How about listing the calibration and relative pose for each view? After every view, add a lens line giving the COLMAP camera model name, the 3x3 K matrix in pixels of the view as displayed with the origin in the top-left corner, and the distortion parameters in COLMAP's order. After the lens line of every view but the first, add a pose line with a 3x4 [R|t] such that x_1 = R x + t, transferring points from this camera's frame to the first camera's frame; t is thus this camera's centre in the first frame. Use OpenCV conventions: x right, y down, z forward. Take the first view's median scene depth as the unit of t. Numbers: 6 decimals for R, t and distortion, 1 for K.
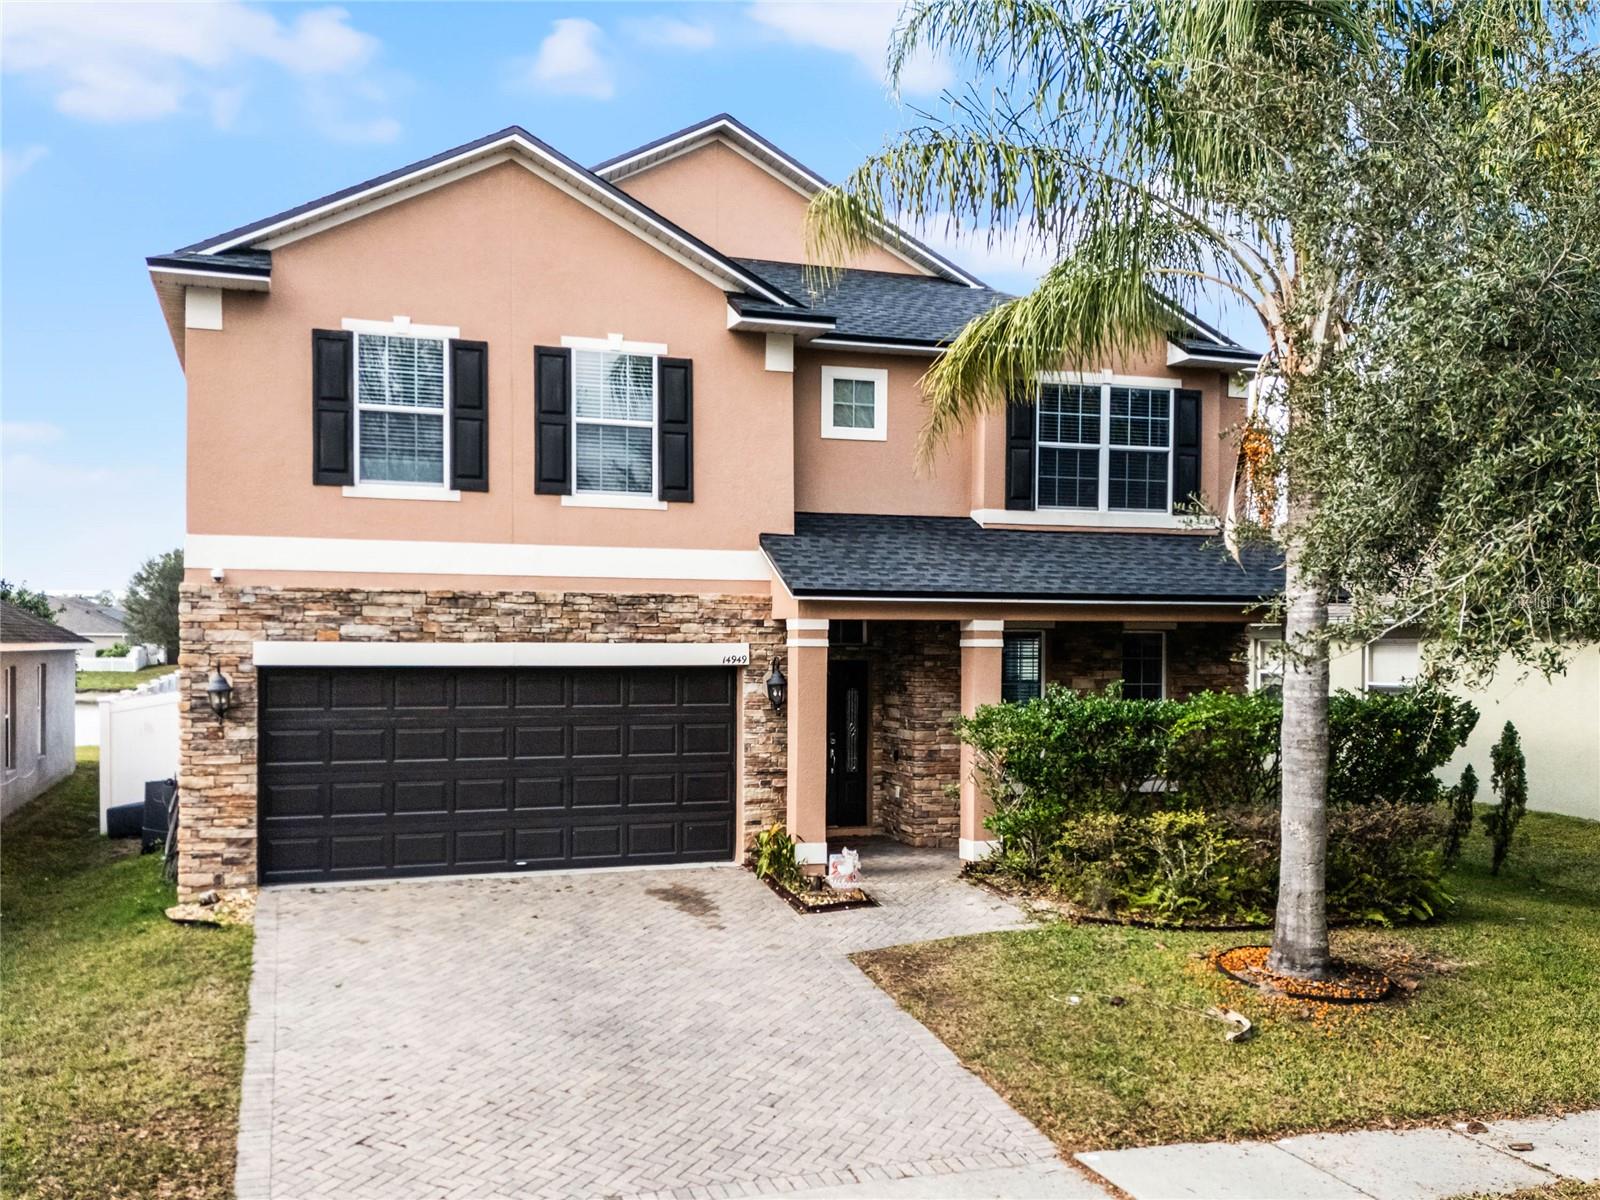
lens RADIAL K [[1539.7, 0, 797.2], [0, 1539.7, 615.4], [0, 0, 1]] dist [0.053202, -0.004729]
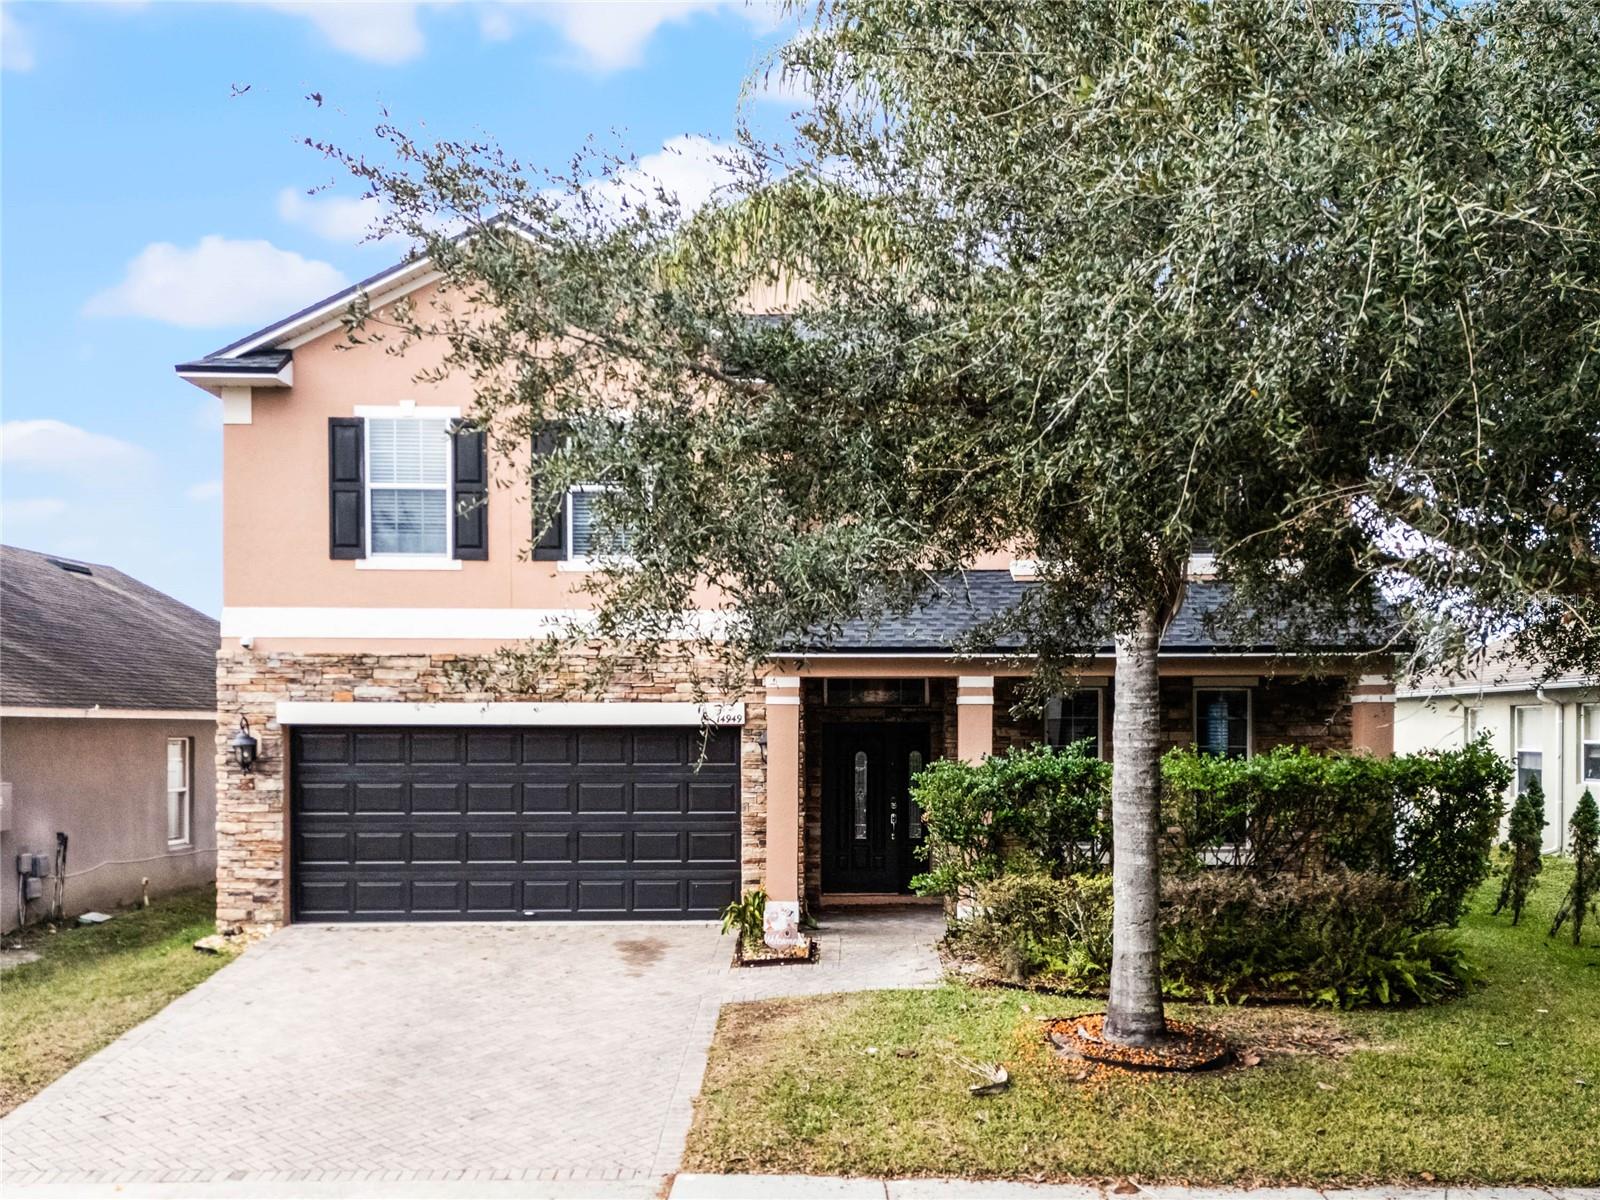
lens RADIAL K [[1695.3, 0, 820.9], [0, 1695.3, 688.3], [0, 0, 1]] dist [0.050082, 0.000000]
pose [[0.948536, -0.010729, -0.316488, 0.404561], [0.009046, 0.999936, -0.006787, 0.018632], [0.316540, 0.003574, 0.948572, -0.035599]]
